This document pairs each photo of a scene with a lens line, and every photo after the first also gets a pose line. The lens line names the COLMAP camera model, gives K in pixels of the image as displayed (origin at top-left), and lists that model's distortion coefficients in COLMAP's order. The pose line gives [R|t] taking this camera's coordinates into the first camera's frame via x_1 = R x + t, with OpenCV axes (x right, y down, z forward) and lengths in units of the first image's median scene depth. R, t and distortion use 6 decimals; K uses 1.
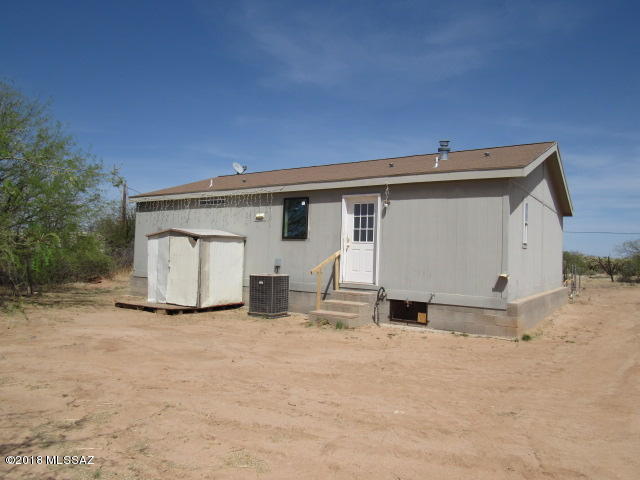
lens RADIAL K [[457.1, 0, 320.0], [0, 457.1, 240.0], [0, 0, 1]] dist [-0.017032, -0.001119]
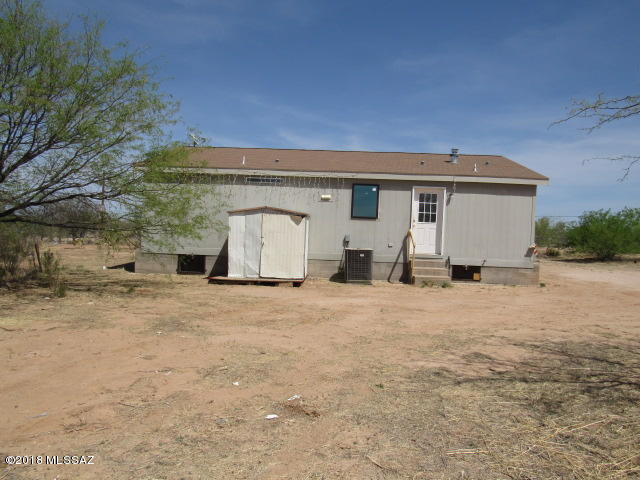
lens RADIAL K [[457.1, 0, 320.0], [0, 457.1, 240.0], [0, 0, 1]] dist [-0.017032, -0.001119]
pose [[0.842956, -0.008119, 0.537921, -0.851630], [-0.029156, 0.997727, 0.060749, -0.016622], [-0.537191, -0.066892, 0.840804, 0.052562]]
